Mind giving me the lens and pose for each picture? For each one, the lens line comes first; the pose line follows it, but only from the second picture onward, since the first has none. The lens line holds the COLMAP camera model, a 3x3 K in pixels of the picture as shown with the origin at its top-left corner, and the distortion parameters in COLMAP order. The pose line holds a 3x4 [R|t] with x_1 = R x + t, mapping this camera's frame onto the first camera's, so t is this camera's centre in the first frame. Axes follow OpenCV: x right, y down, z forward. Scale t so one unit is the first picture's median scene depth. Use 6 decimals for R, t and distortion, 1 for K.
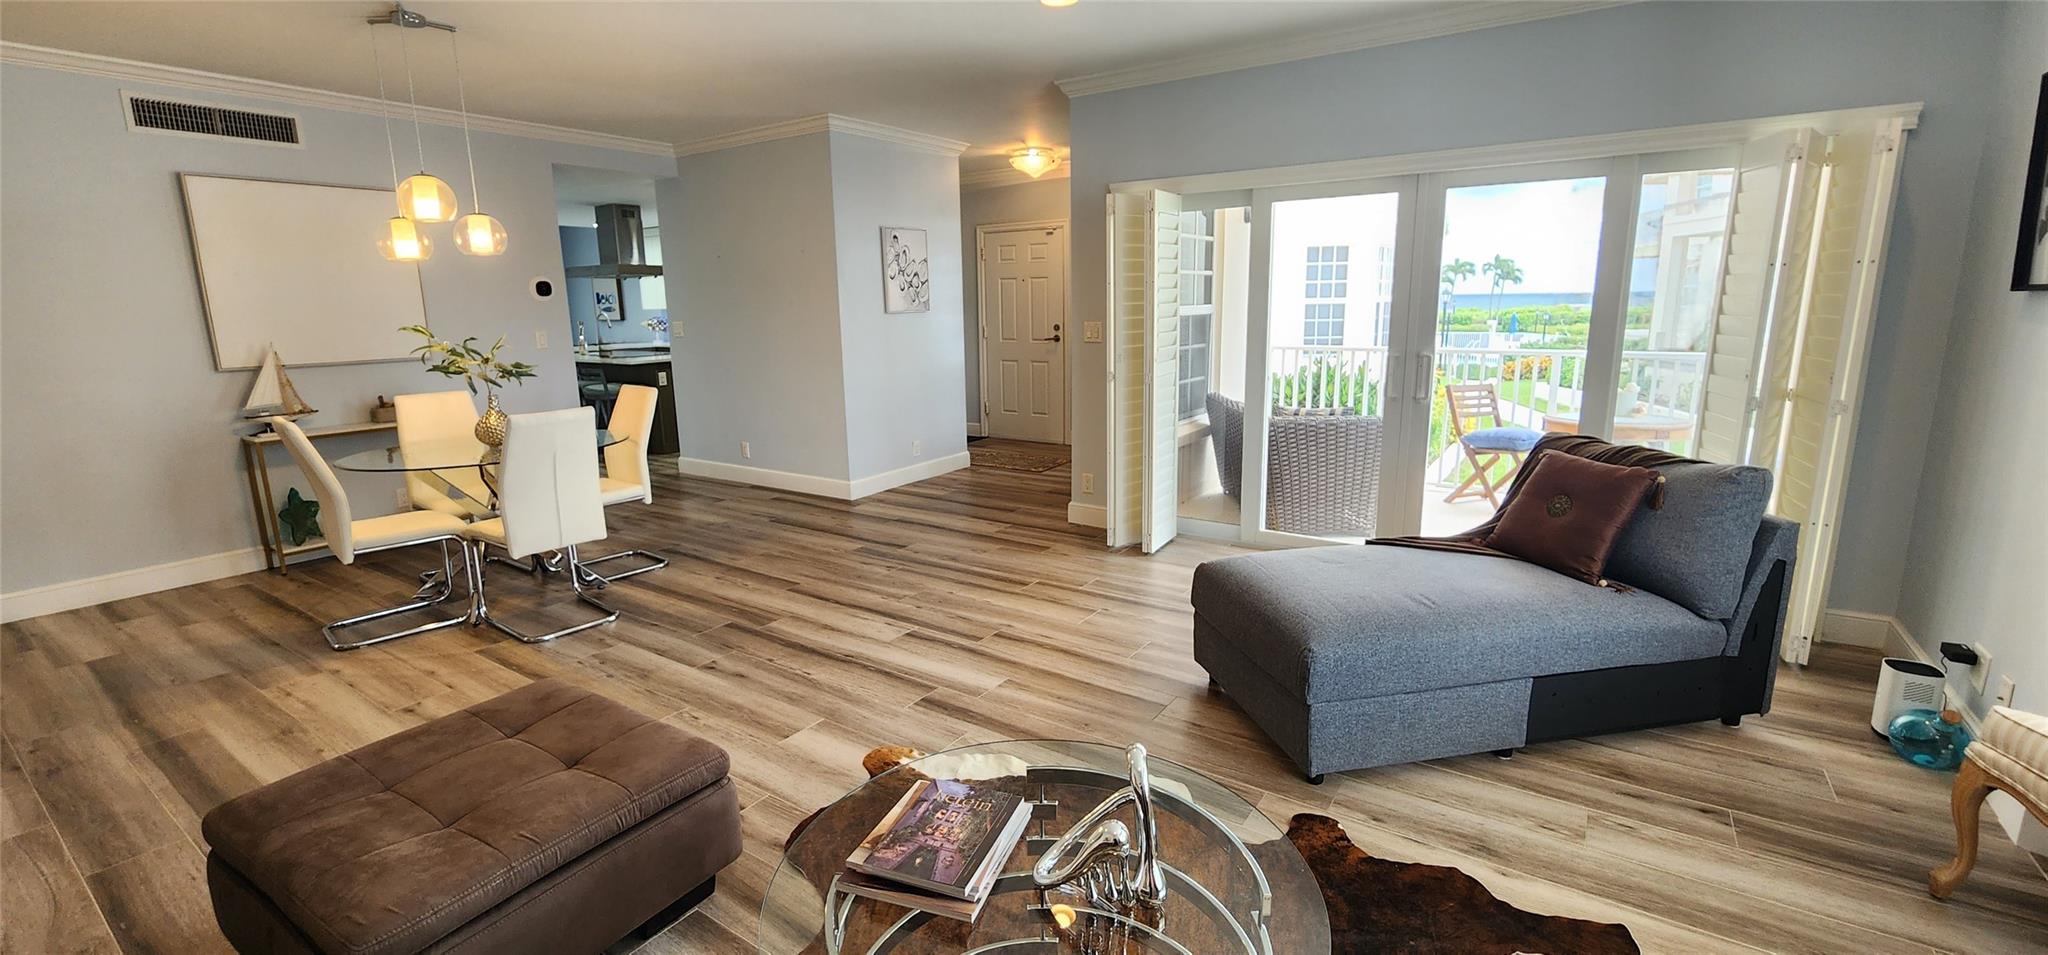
lens RADIAL K [[847.0, 0, 1019.4], [0, 847.0, 462.6], [0, 0, 1]] dist [-0.000427, -0.001060]
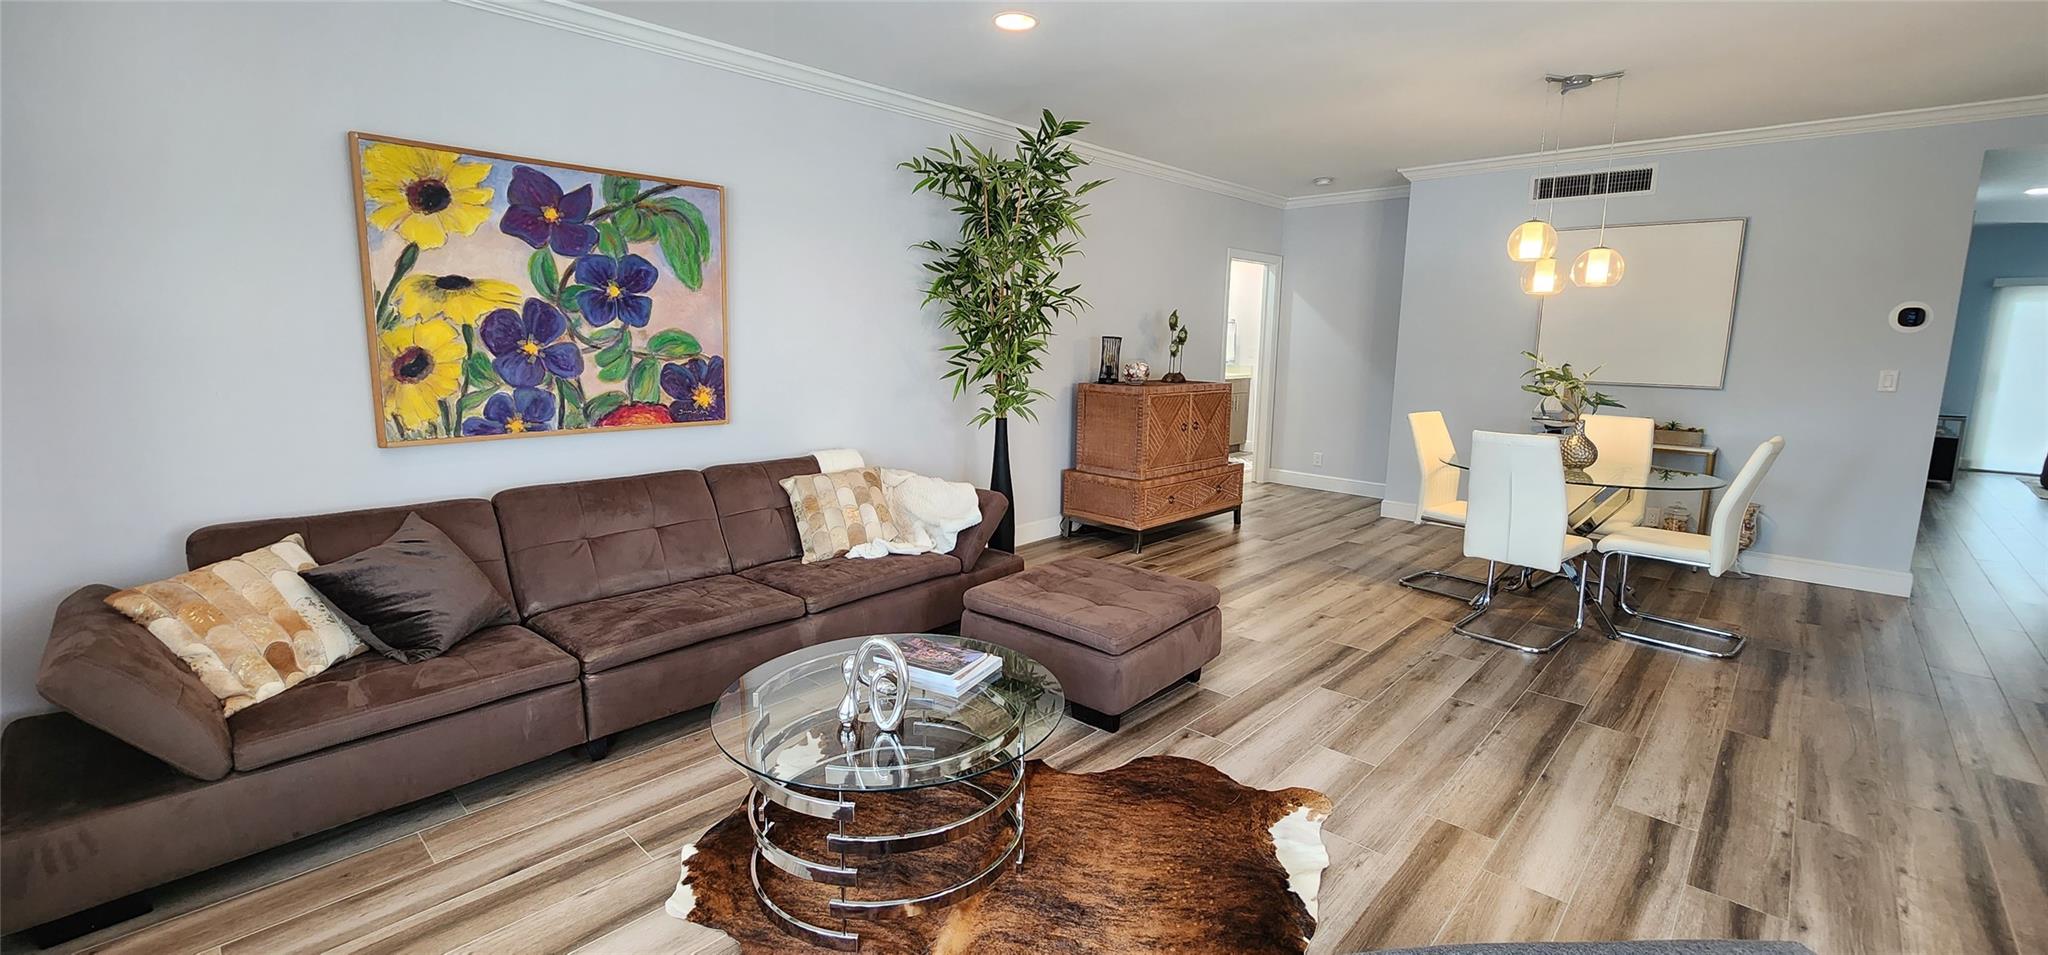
lens RADIAL K [[847.0, 0, 1020.6], [0, 847.0, 470.5], [0, 0, 1]] dist [-0.000427, -0.001060]
pose [[-0.165000, 0.173175, -0.970971, 0.457686], [-0.194218, 0.959484, 0.204130, -0.087404], [0.966982, 0.222262, -0.124681, 0.423465]]
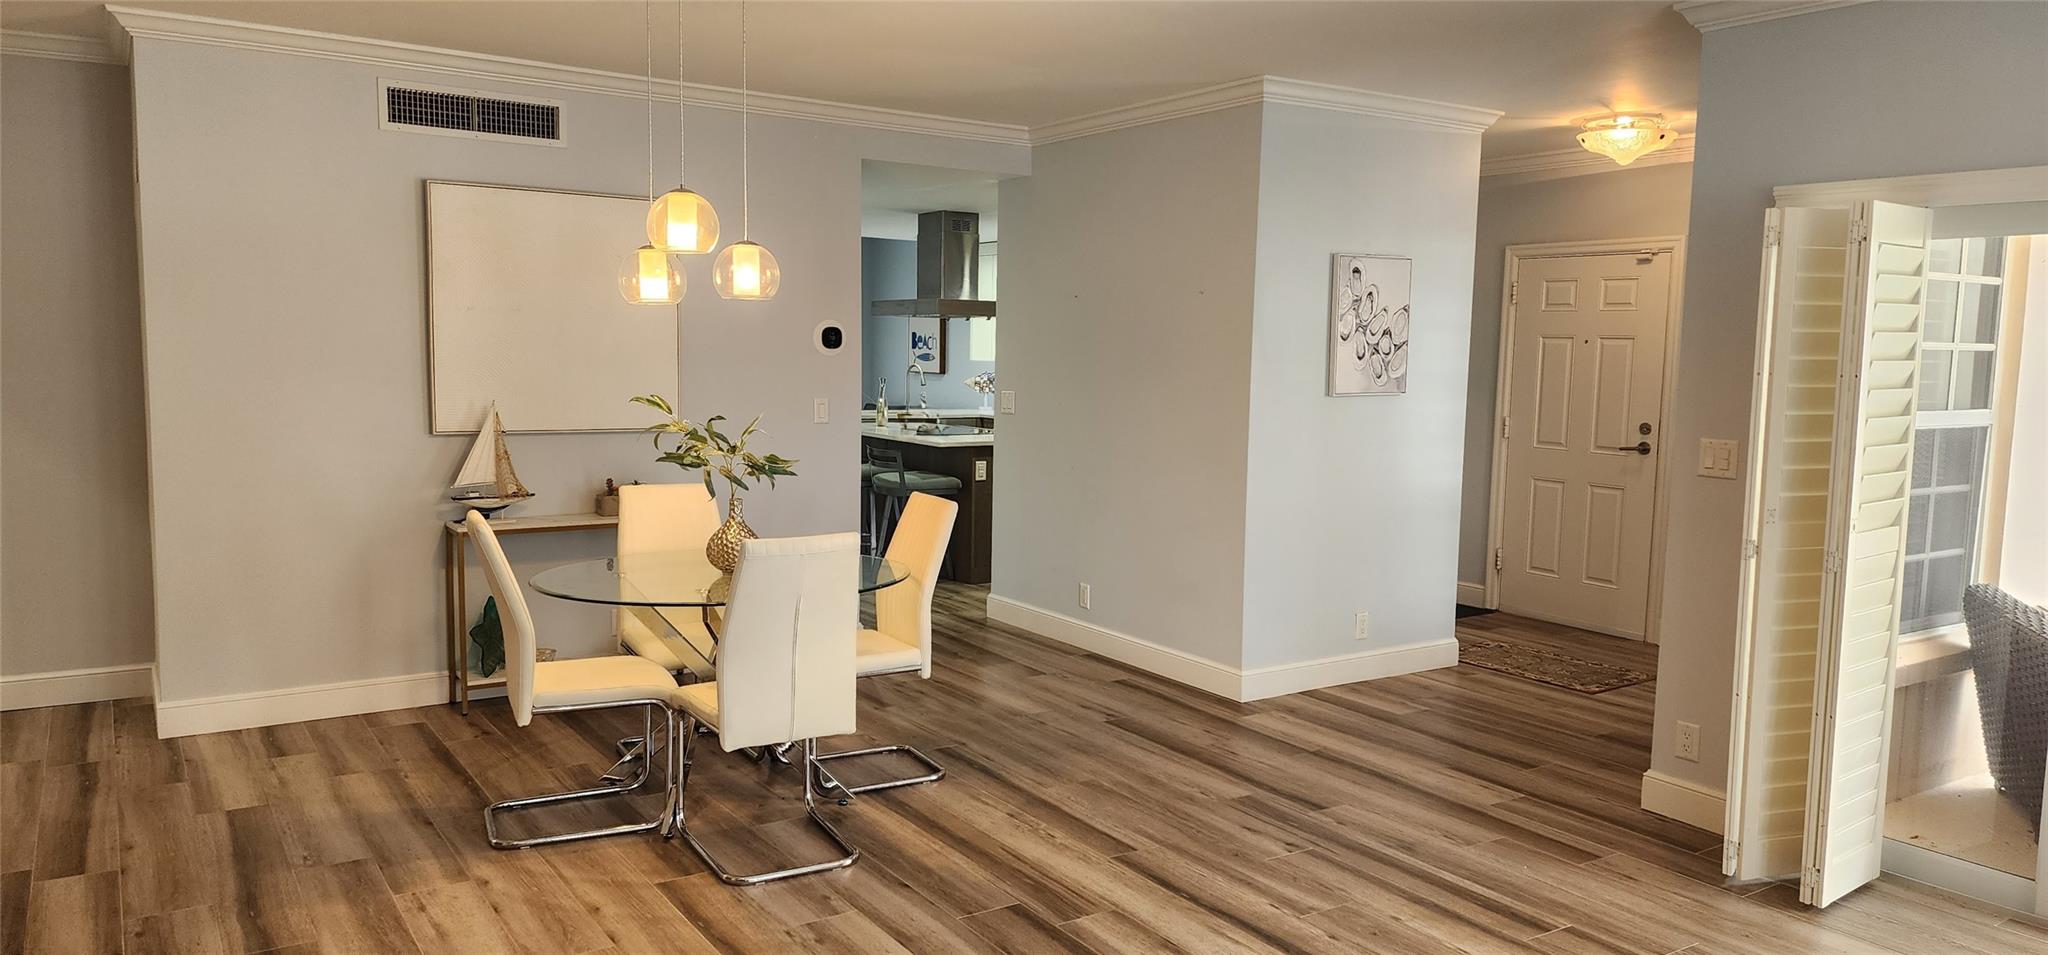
lens RADIAL K [[1362.3, 0, 1029.9], [0, 1362.3, 472.4], [0, 0, 1]] dist [0.068357, -0.041835]
pose [[0.928121, 0.073310, -0.364989, 0.003937], [-0.107065, 0.991562, -0.073093, -0.040258], [0.356551, 0.106917, 0.928138, 0.045971]]
